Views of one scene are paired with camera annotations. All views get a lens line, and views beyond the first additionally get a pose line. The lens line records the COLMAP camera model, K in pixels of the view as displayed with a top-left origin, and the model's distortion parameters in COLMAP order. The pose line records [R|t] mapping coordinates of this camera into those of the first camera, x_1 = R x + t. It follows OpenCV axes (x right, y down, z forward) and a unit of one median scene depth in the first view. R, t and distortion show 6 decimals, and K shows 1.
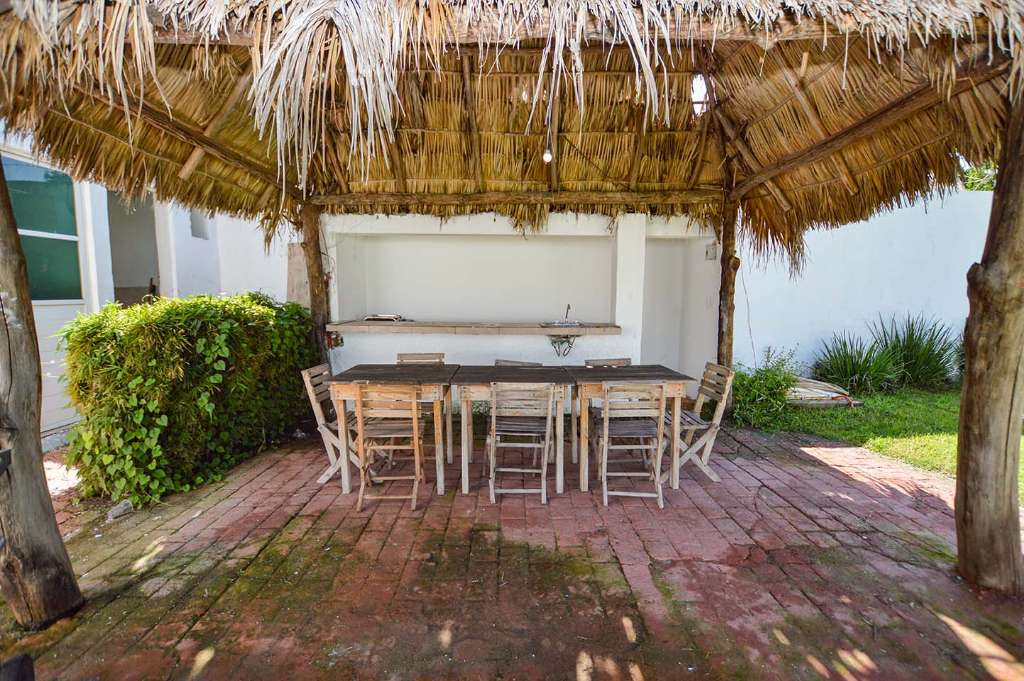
lens RADIAL K [[457.4, 0, 512.0], [0, 457.4, 340.5], [0, 0, 1]] dist [-0.026661, -0.000050]
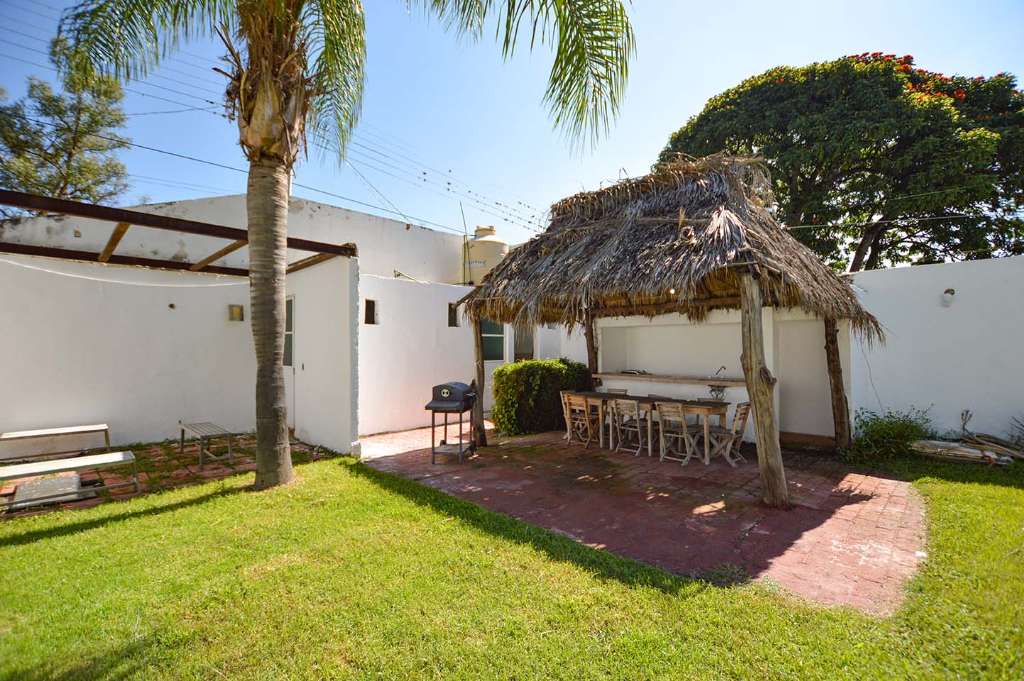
lens RADIAL K [[457.4, 0, 512.0], [0, 457.4, 340.5], [0, 0, 1]] dist [-0.026661, -0.000050]
pose [[0.696954, -0.018134, -0.716887, 1.109057], [-0.069682, 0.993237, -0.092868, 0.041516], [0.713723, 0.114679, 0.690977, -0.908949]]
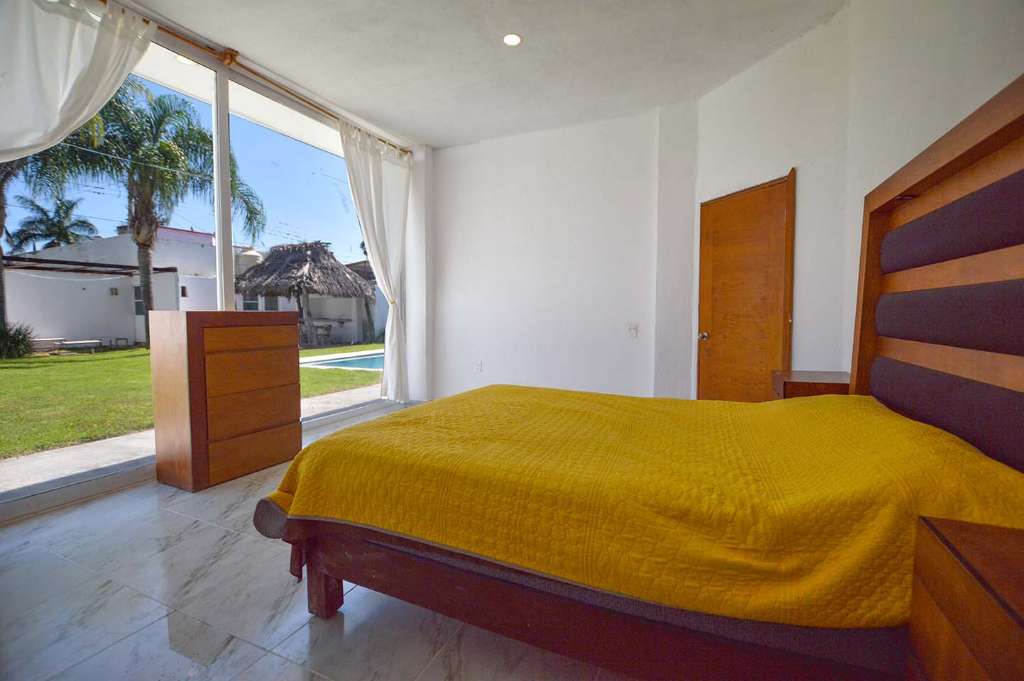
lens RADIAL K [[457.4, 0, 512.0], [0, 457.4, 340.5], [0, 0, 1]] dist [-0.026661, -0.000050]
pose [[0.895257, 0.023626, -0.444923, 4.960107], [-0.041588, 0.998665, -0.030652, 0.323246], [0.443605, 0.045945, 0.895044, -2.941070]]
